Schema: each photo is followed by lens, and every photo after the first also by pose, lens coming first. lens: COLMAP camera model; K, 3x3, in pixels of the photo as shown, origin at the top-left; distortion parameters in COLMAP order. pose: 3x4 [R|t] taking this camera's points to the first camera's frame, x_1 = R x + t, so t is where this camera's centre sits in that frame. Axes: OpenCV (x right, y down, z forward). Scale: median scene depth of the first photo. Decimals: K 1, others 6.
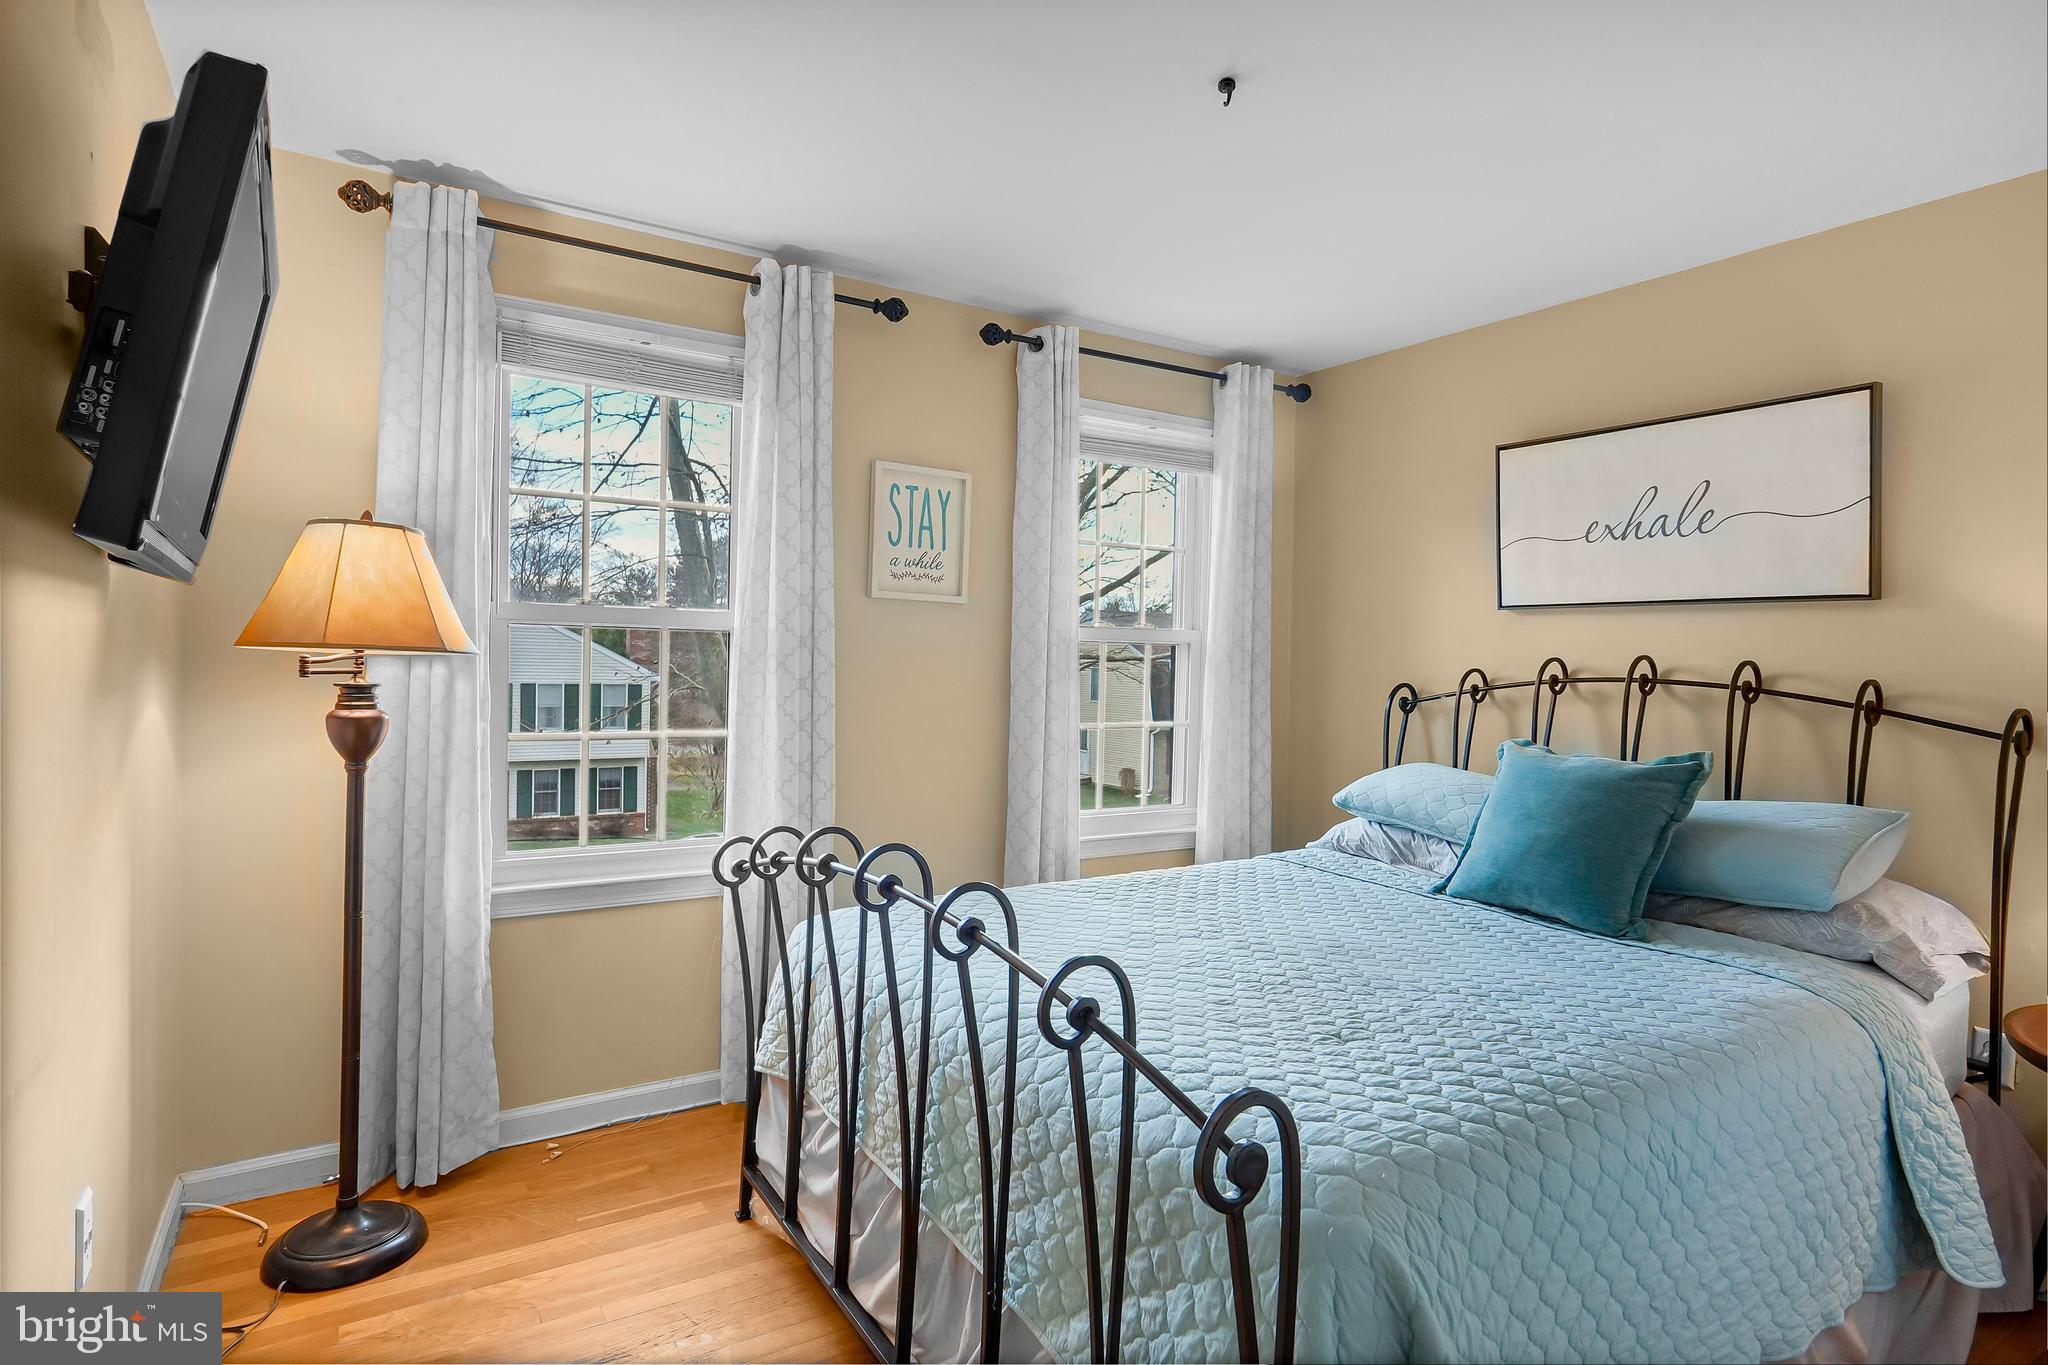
lens RADIAL K [[1077.7, 0, 1015.7], [0, 1077.7, 684.2], [0, 0, 1]] dist [-0.004789, 0.002317]
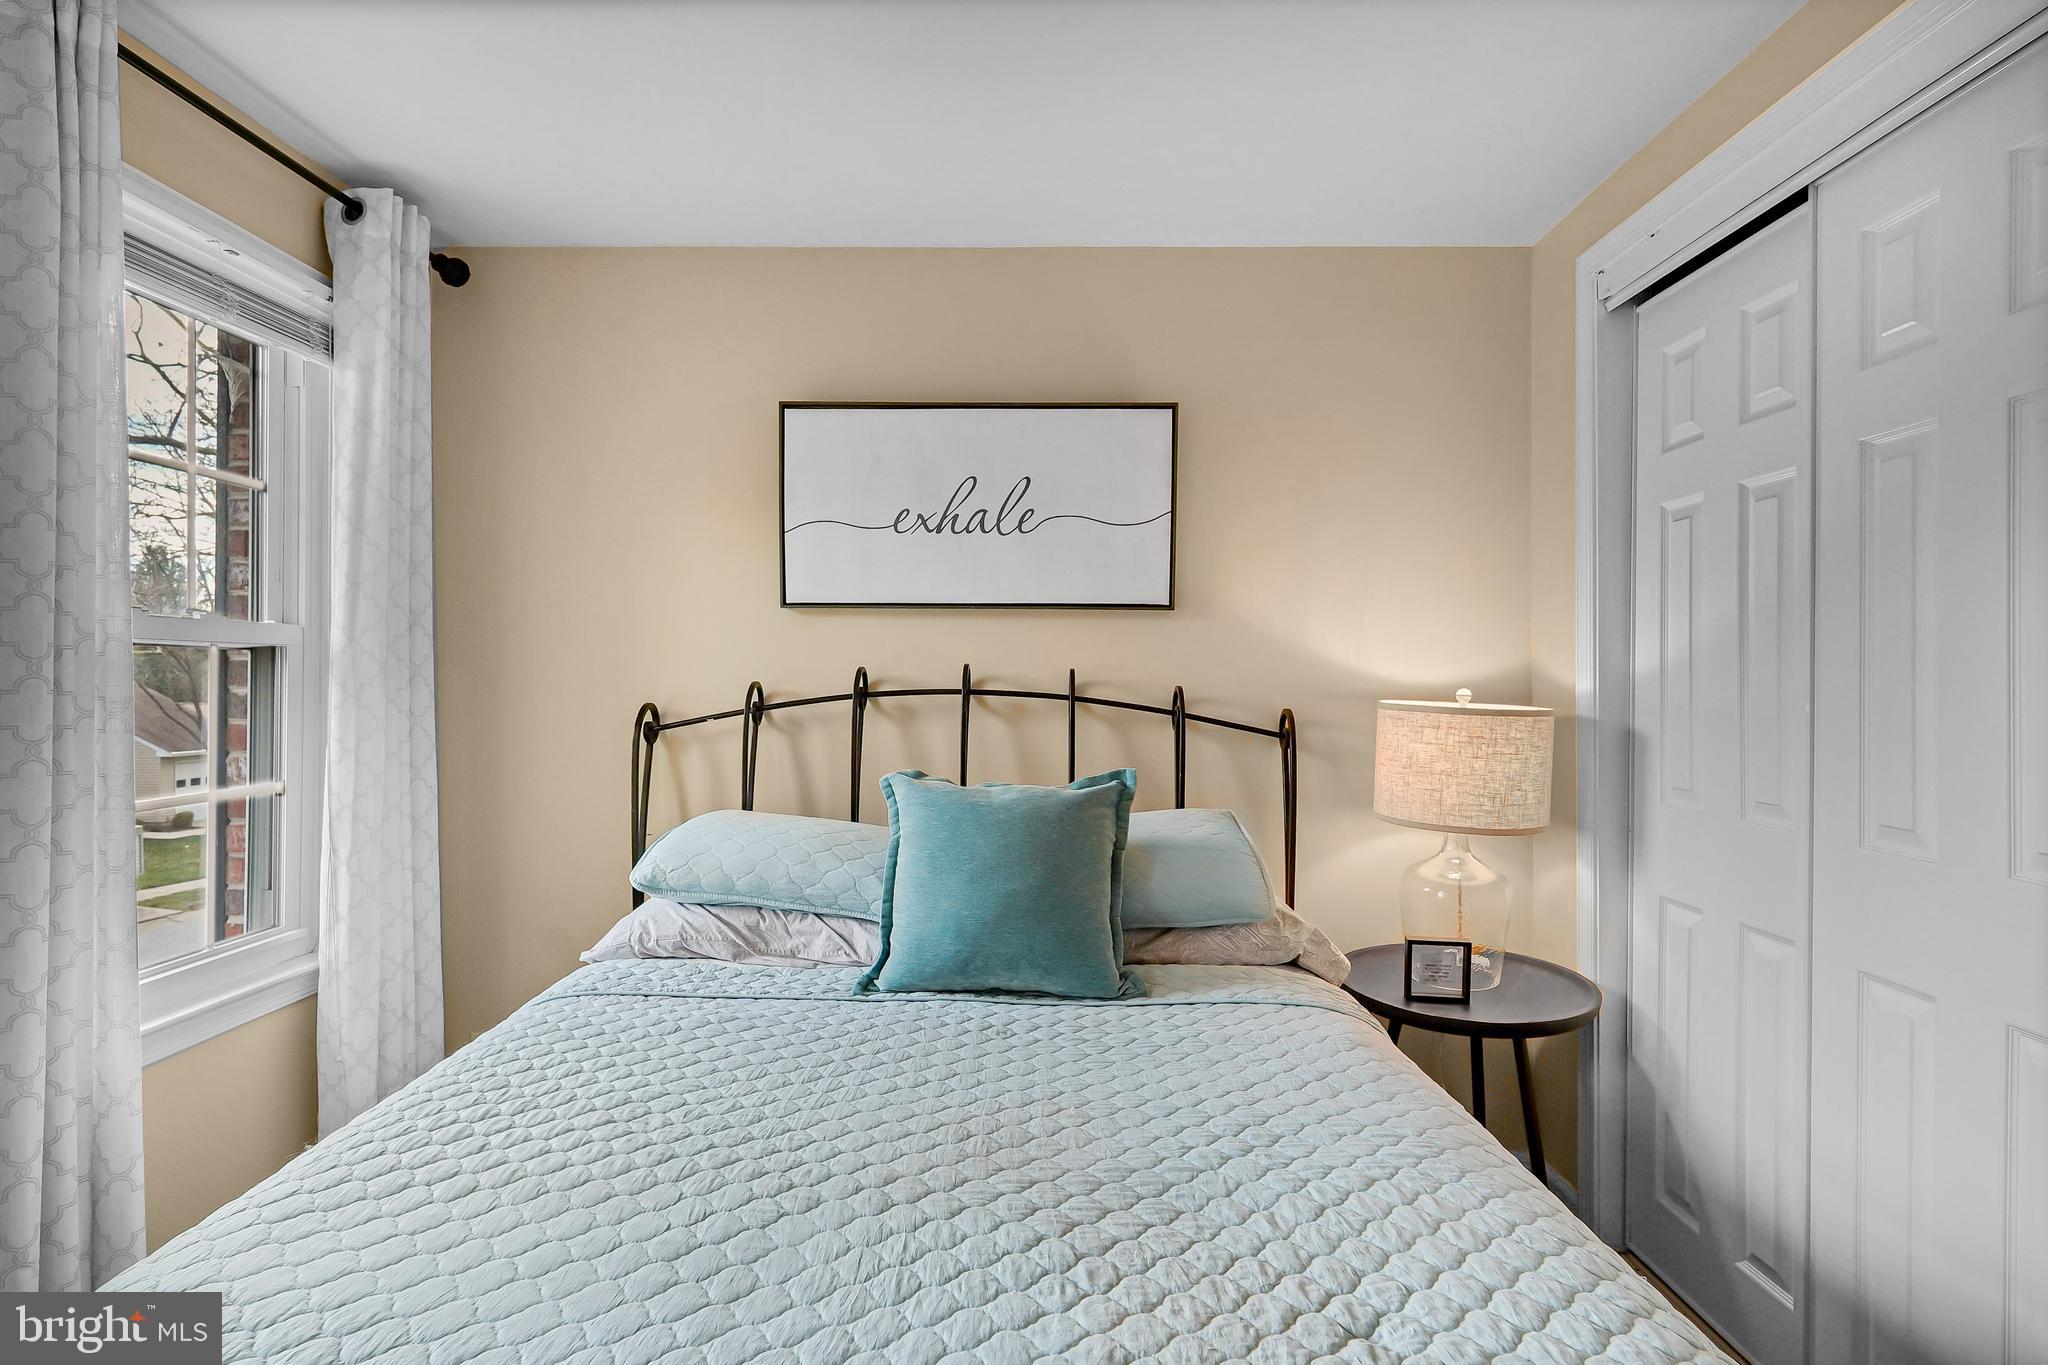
lens RADIAL K [[1077.7, 0, 959.2], [0, 1077.7, 680.7], [0, 0, 1]] dist [-0.004789, 0.002317]
pose [[0.544624, -0.018927, 0.838467, -0.169895], [0.027987, 0.999599, 0.004385, -0.016775], [-0.838213, 0.021078, 0.544935, 0.509272]]
